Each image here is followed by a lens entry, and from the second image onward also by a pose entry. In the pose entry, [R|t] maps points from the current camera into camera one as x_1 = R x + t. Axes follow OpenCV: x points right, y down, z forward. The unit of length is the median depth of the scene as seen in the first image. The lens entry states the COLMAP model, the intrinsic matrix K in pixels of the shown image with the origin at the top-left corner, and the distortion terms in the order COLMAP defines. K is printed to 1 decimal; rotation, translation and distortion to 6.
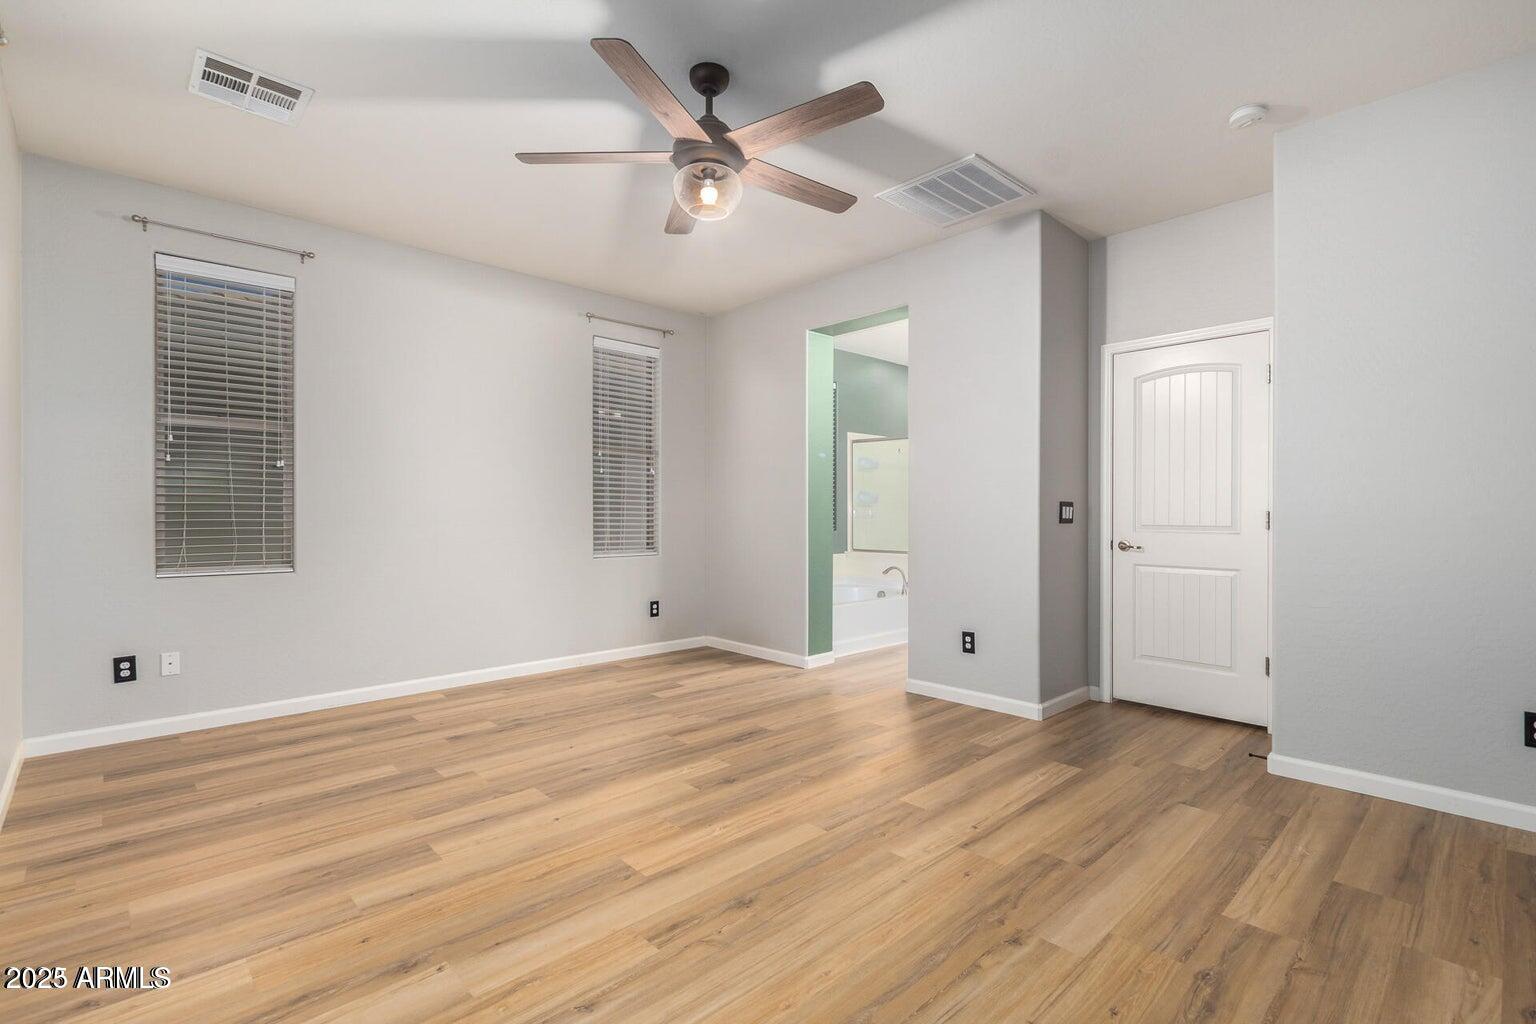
lens RADIAL K [[698.8, 0, 771.2], [0, 698.8, 515.0], [0, 0, 1]] dist [-0.001720, -0.000386]
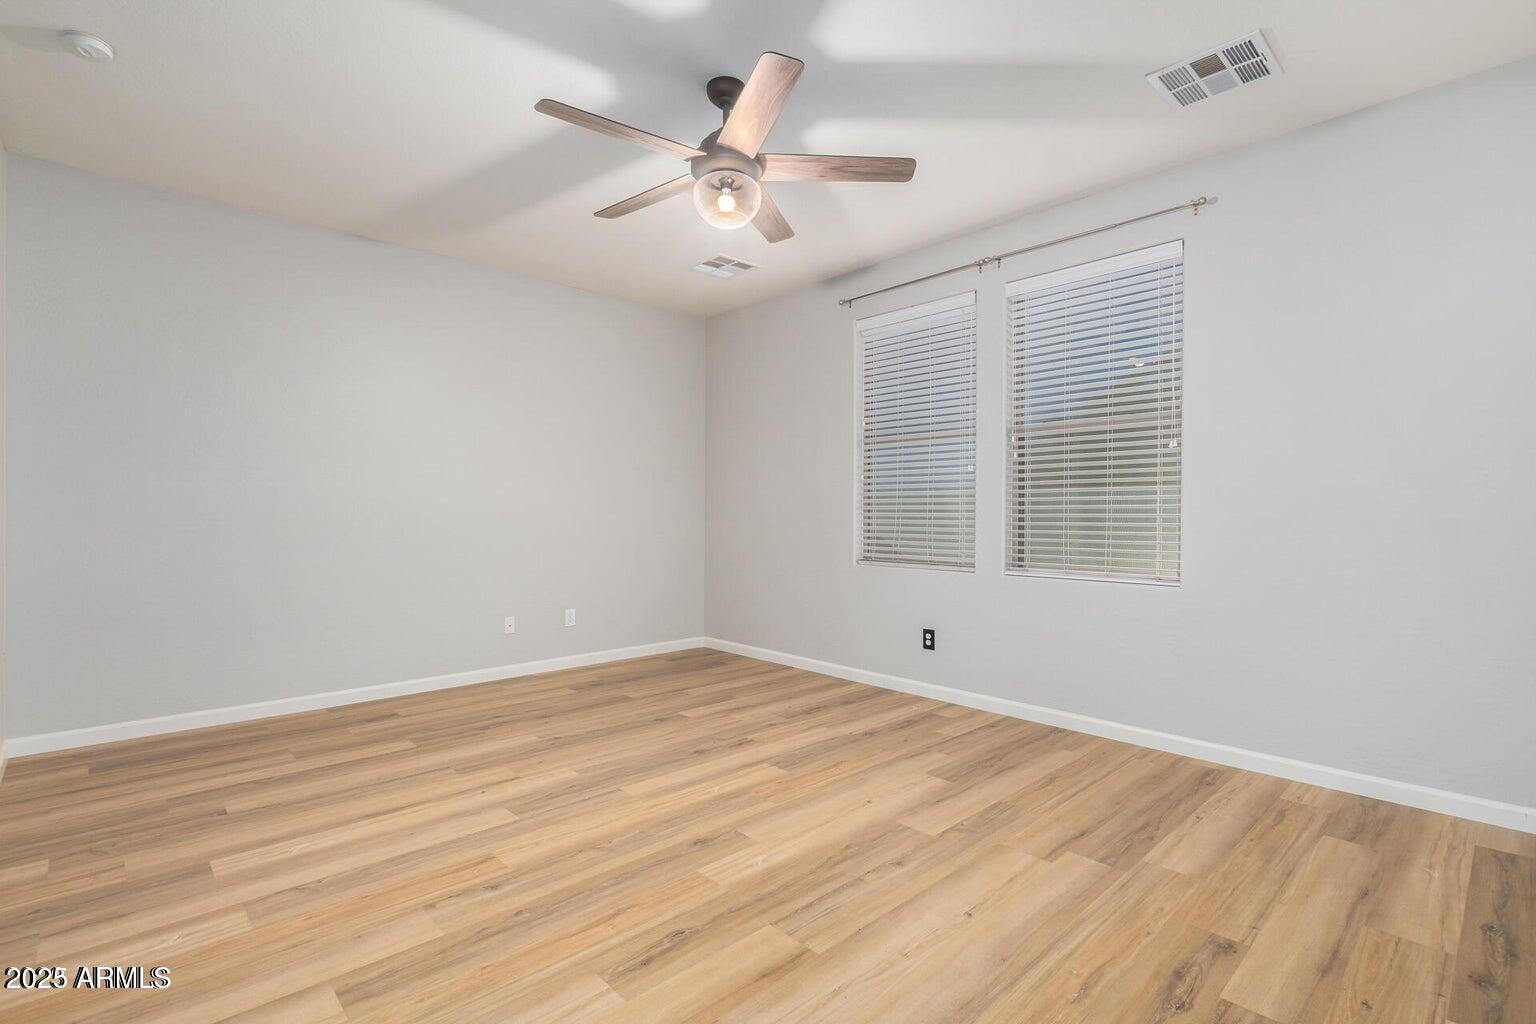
lens RADIAL K [[698.8, 0, 771.2], [0, 698.8, 515.0], [0, 0, 1]] dist [-0.001720, -0.000386]
pose [[-0.999987, -0.003841, -0.003489, -0.152807], [-0.003864, 0.999969, 0.006837, -0.001751], [0.003462, 0.006850, -0.999971, 2.020875]]
